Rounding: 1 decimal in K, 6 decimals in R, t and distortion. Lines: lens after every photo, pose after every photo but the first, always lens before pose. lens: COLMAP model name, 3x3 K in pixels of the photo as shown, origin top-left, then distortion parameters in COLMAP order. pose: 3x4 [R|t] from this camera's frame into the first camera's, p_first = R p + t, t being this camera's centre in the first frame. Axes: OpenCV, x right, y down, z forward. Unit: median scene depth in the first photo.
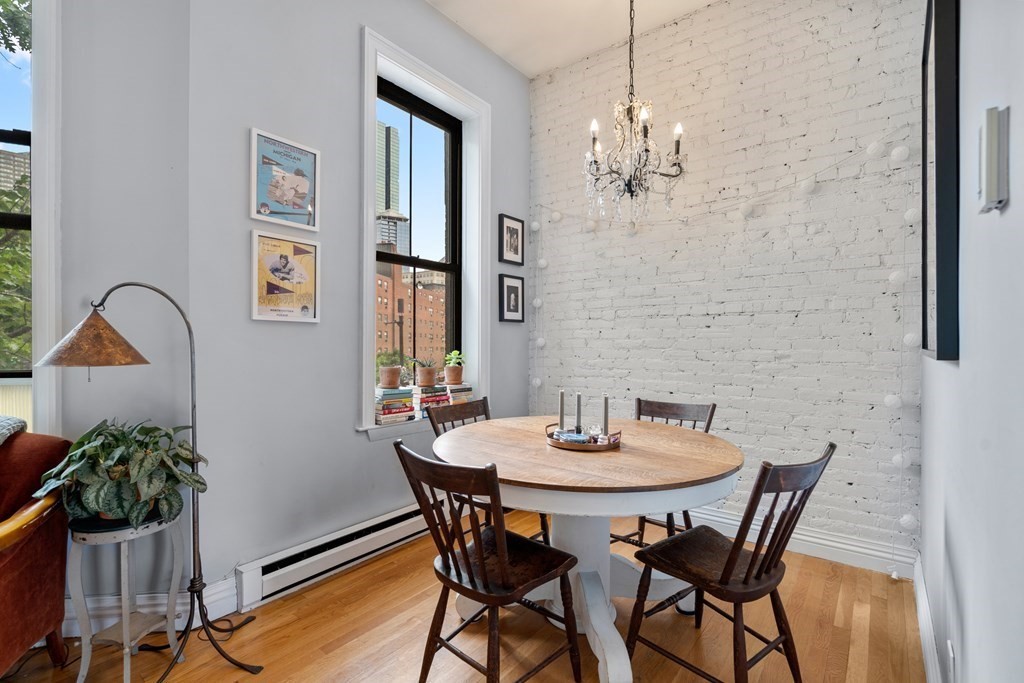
lens RADIAL K [[470.1, 0, 519.1], [0, 470.1, 350.2], [0, 0, 1]] dist [-0.000499, 0.001745]
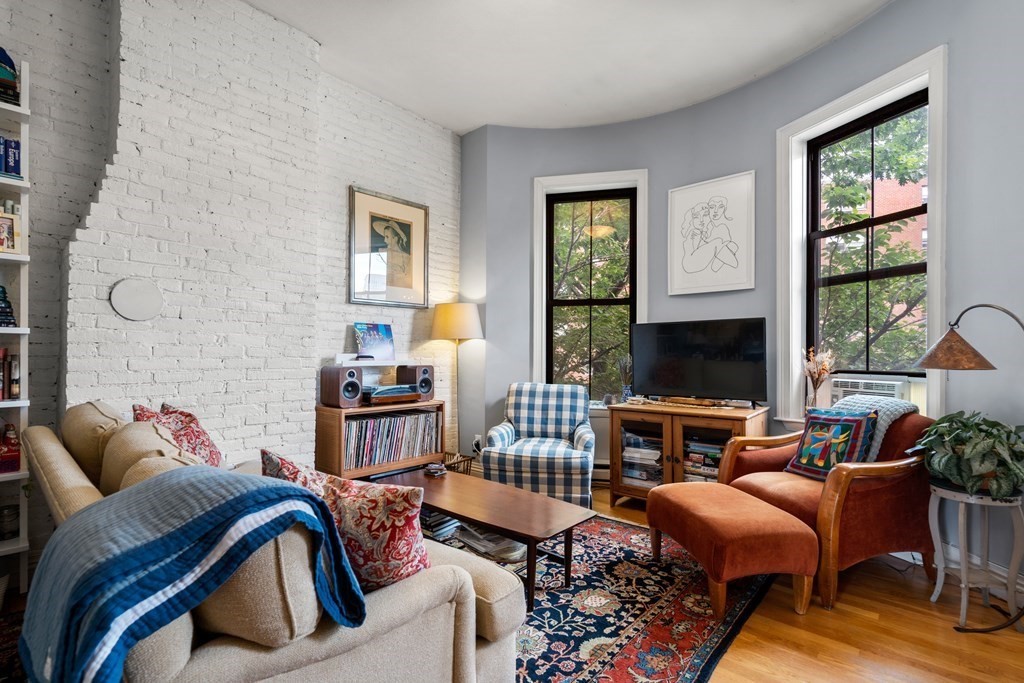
lens RADIAL K [[470.1, 0, 516.1], [0, 470.1, 355.6], [0, 0, 1]] dist [-0.000499, 0.001745]
pose [[-0.069092, -0.000462, -0.997610, 0.305909], [-0.012351, 0.999924, 0.000392, 0.004909], [0.997534, 0.012348, -0.069092, -0.088981]]
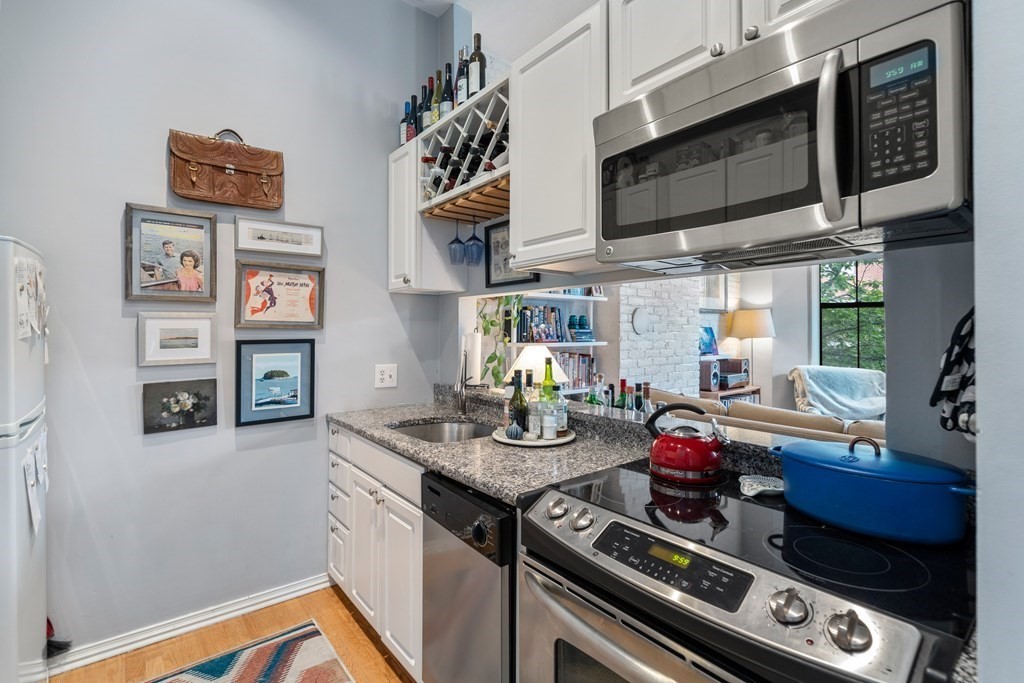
lens RADIAL K [[470.1, 0, 511.3], [0, 470.1, 339.0], [0, 0, 1]] dist [-0.000499, 0.001745]
pose [[-0.224312, -0.002536, -0.974514, 0.852076], [0.001541, 0.999994, -0.002957, -0.031823], [0.974516, -0.002165, -0.224307, -0.873503]]
